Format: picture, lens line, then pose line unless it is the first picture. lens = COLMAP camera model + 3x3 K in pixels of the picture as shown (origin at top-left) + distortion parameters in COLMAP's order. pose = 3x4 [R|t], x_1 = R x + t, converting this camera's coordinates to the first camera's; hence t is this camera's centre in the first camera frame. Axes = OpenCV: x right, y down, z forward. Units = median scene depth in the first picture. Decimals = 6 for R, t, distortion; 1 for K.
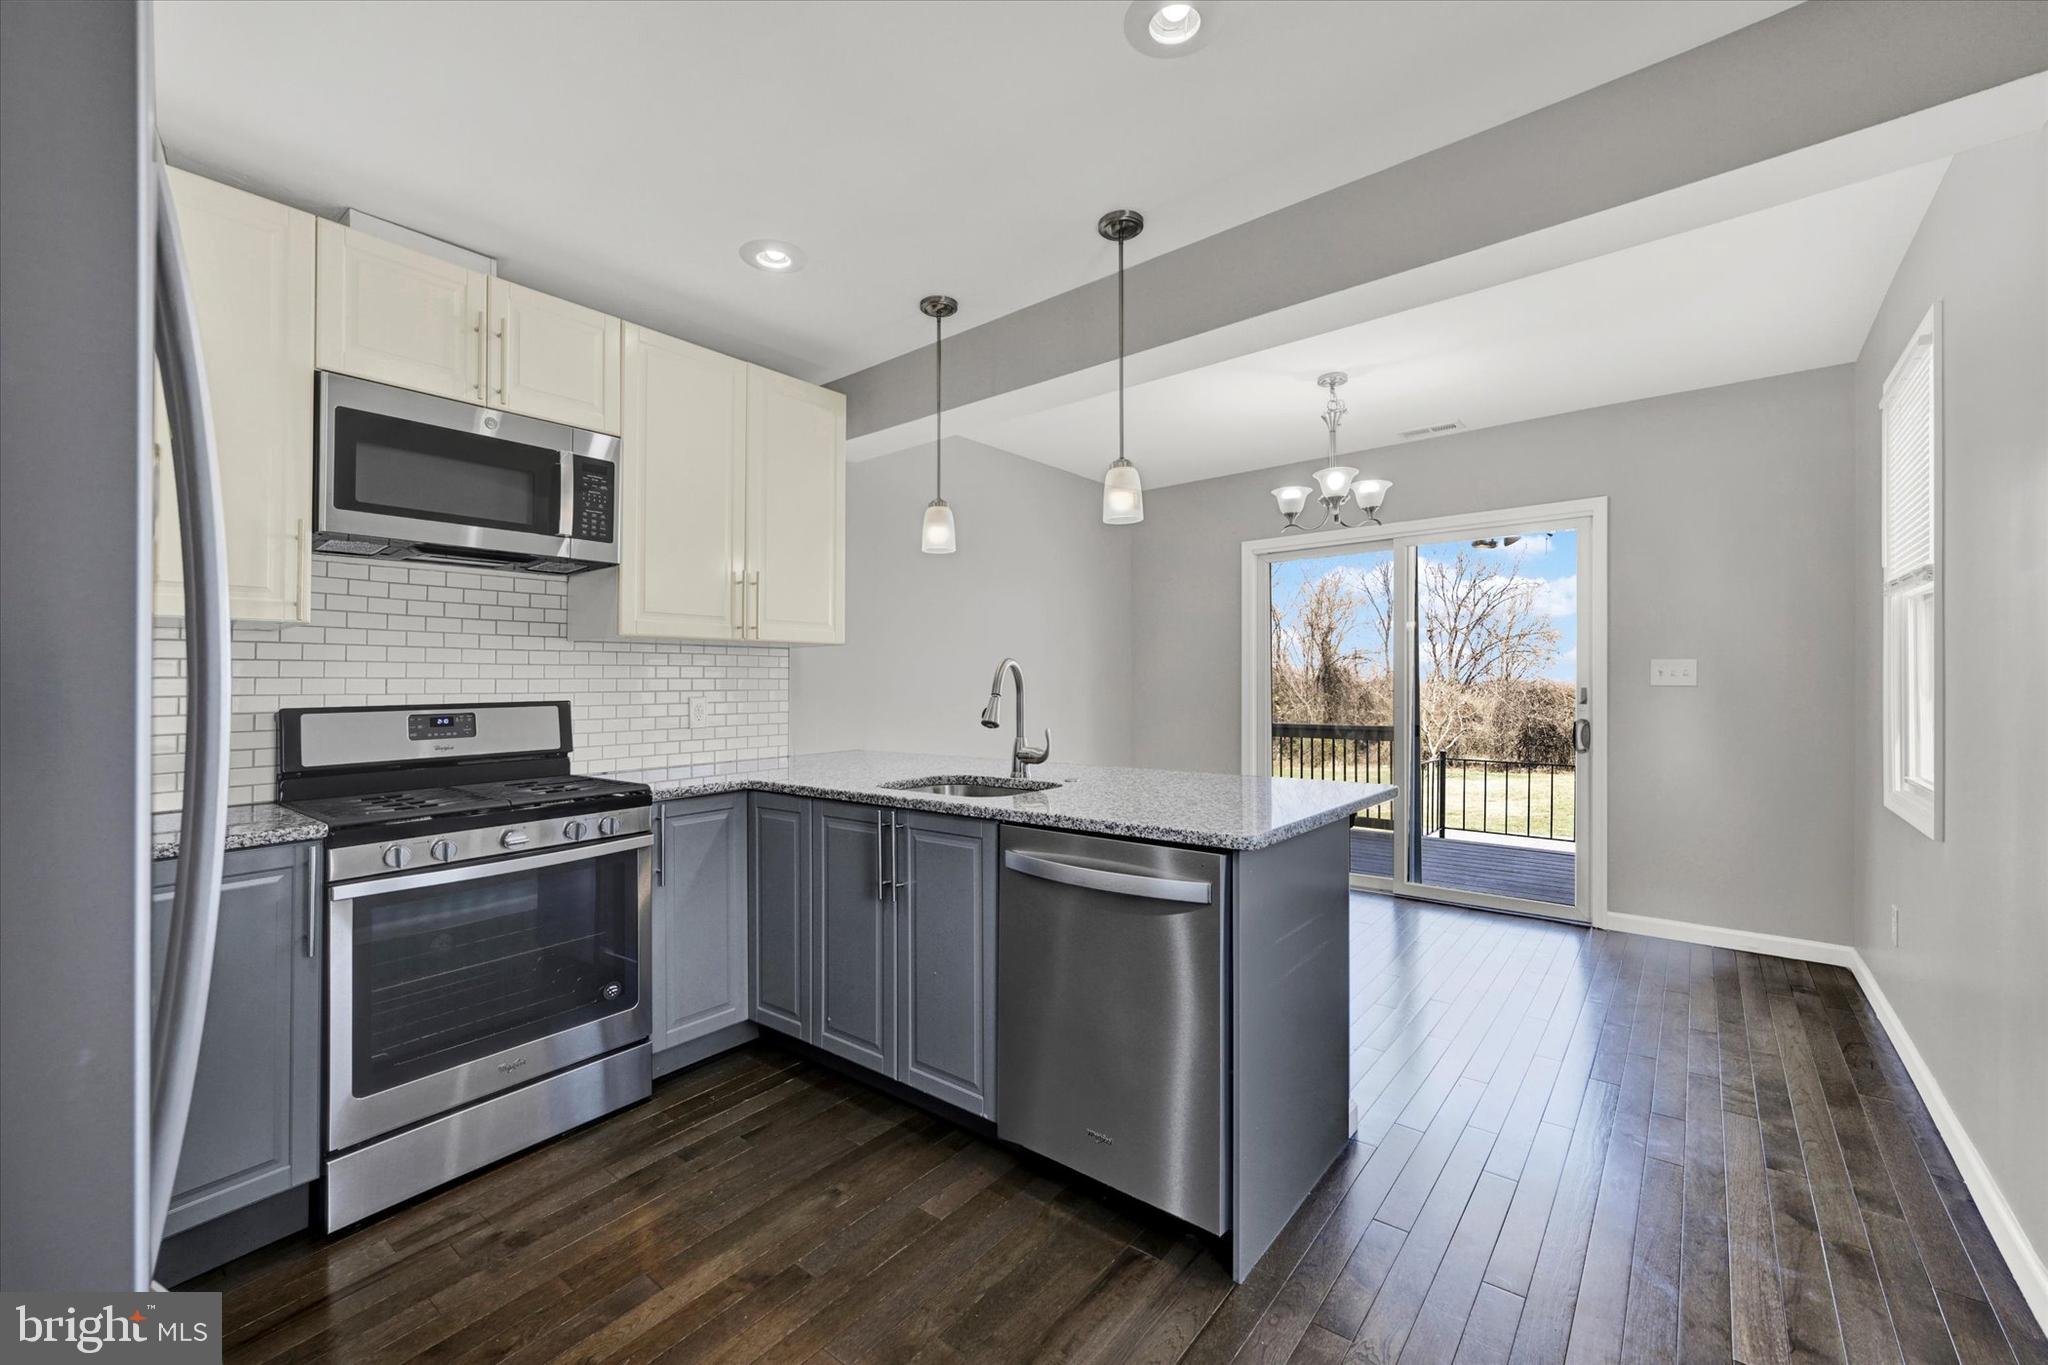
lens RADIAL K [[835.7, 0, 1042.6], [0, 835.7, 697.9], [0, 0, 1]] dist [0.022639, -0.000385]
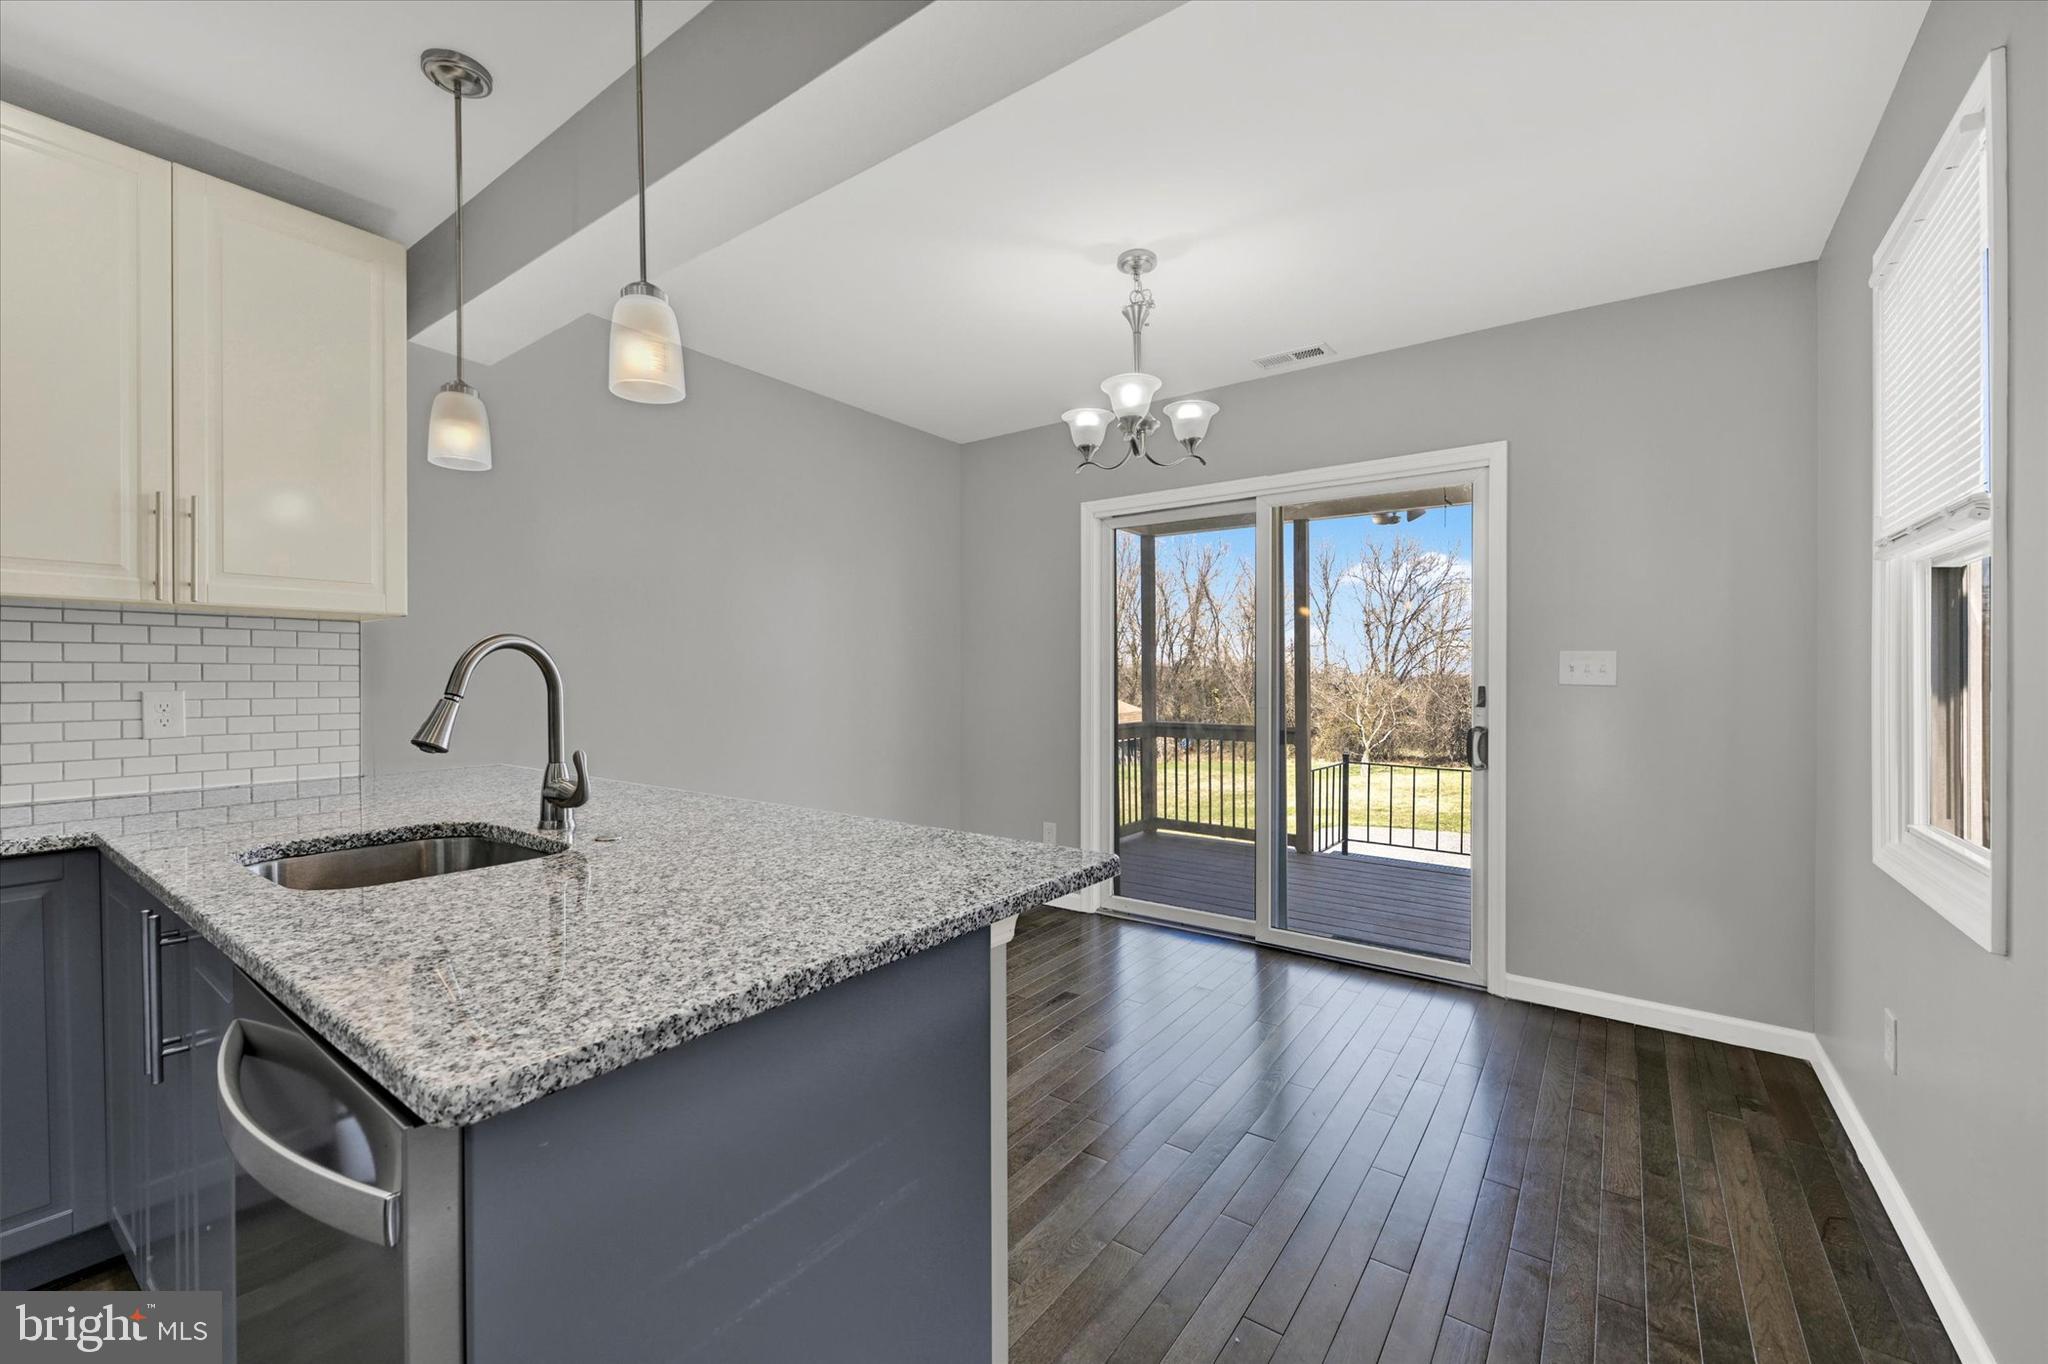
lens RADIAL K [[839.4, 0, 1019.7], [0, 839.4, 683.1], [0, 0, 1]] dist [0.011939, 0.000383]
pose [[0.999233, 0.008318, 0.038277, 0.238377], [-0.008085, 0.999948, -0.006235, -0.008606], [-0.038327, 0.005920, 0.999248, 0.301800]]
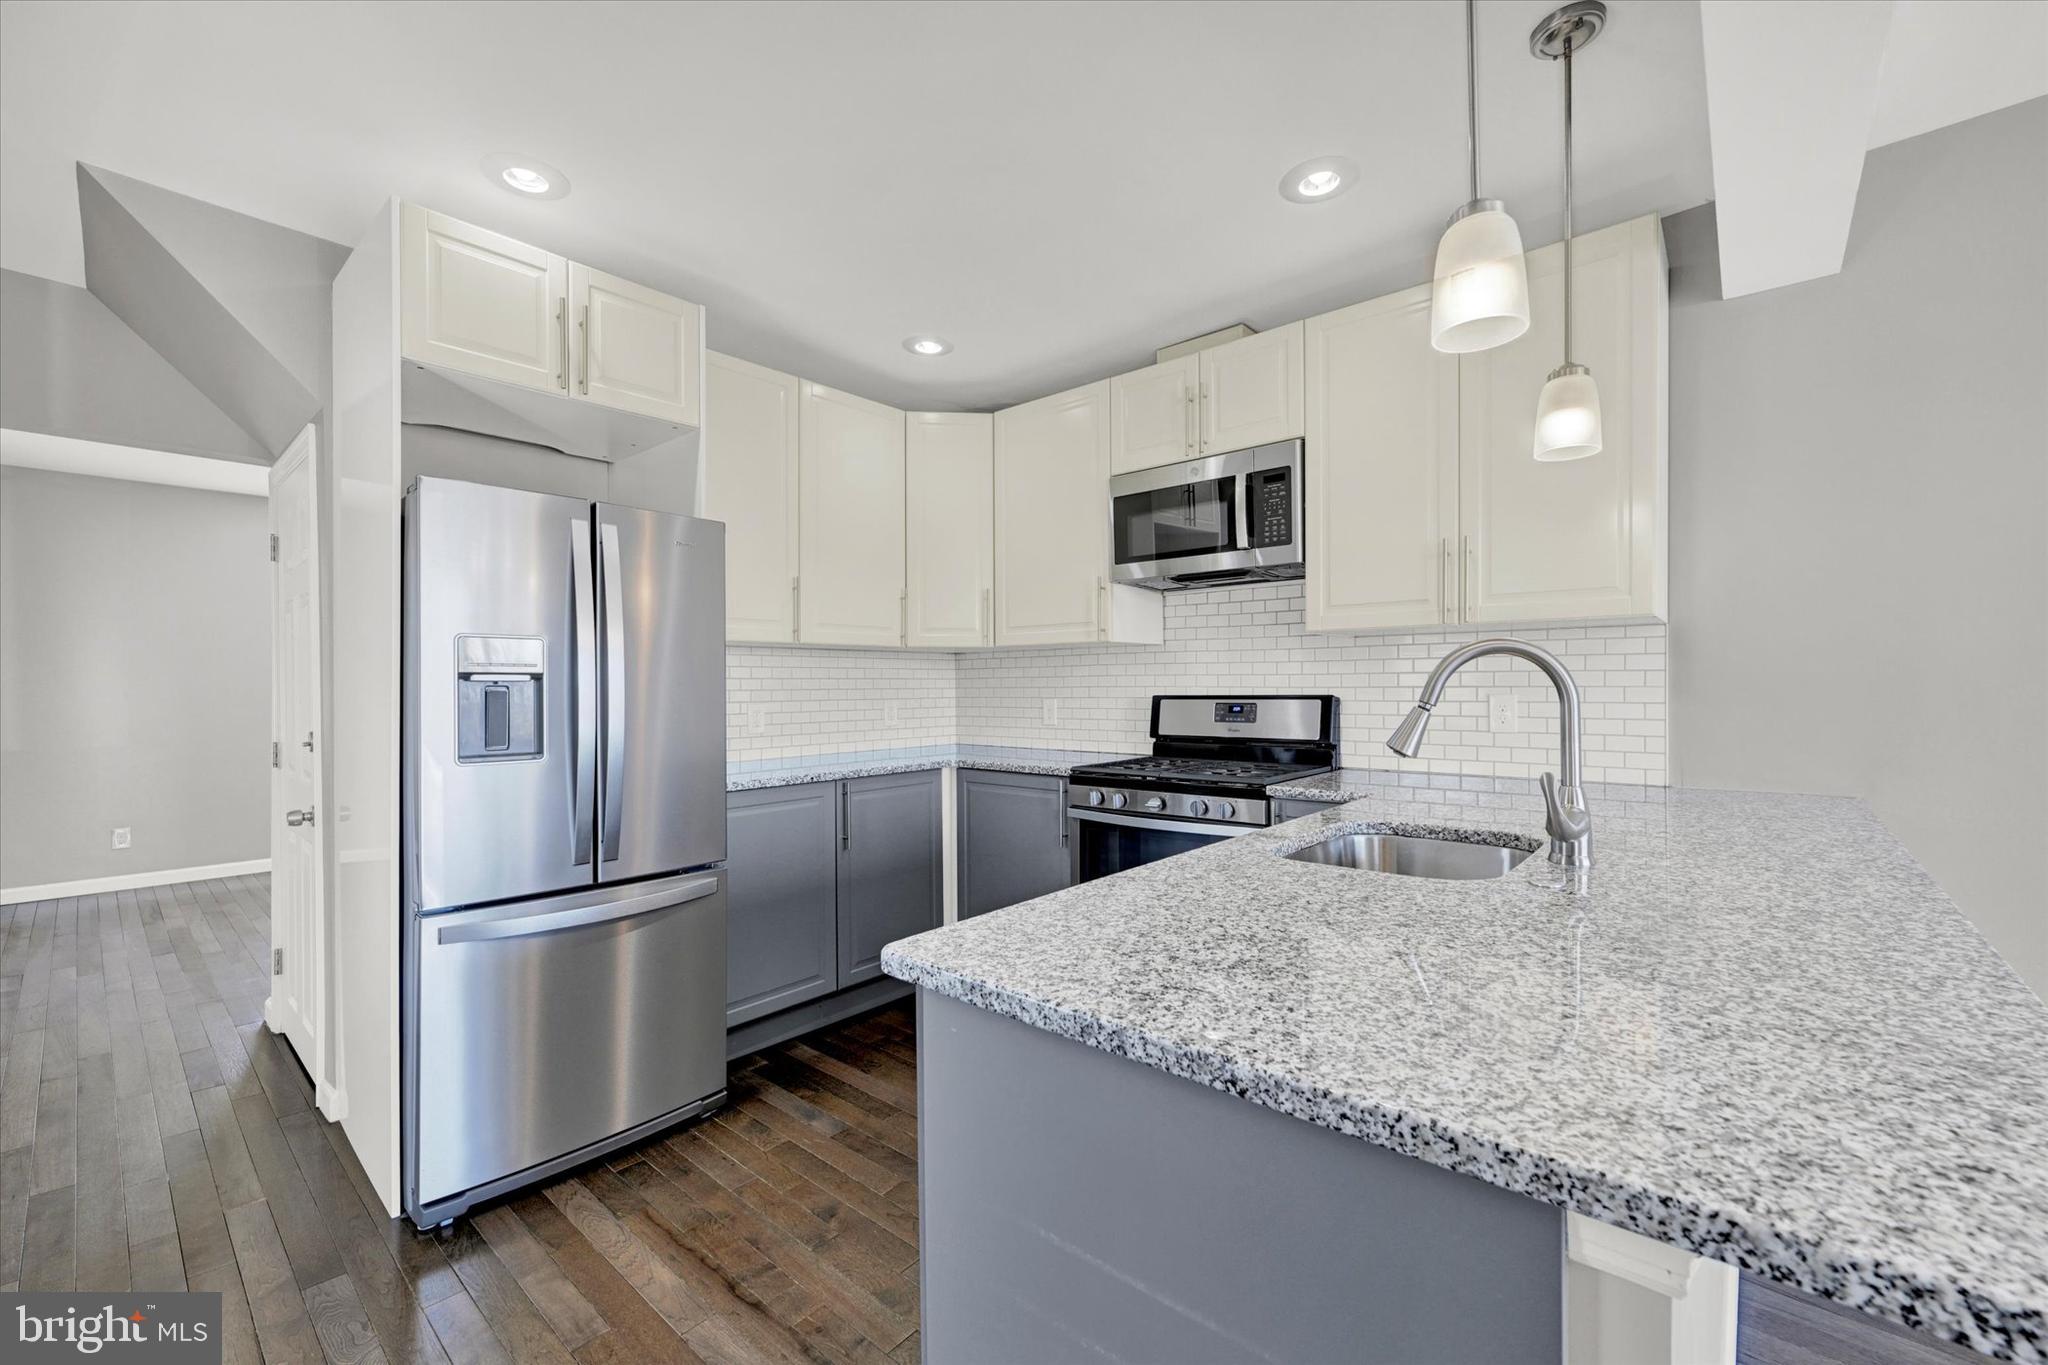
lens RADIAL K [[839.4, 0, 1019.7], [0, 839.4, 683.6], [0, 0, 1]] dist [0.011939, 0.000383]
pose [[-0.042667, 0.011600, -0.999022, 0.424597], [-0.008208, 0.999895, 0.011961, -0.017243], [0.999056, 0.008710, -0.042568, 0.563649]]
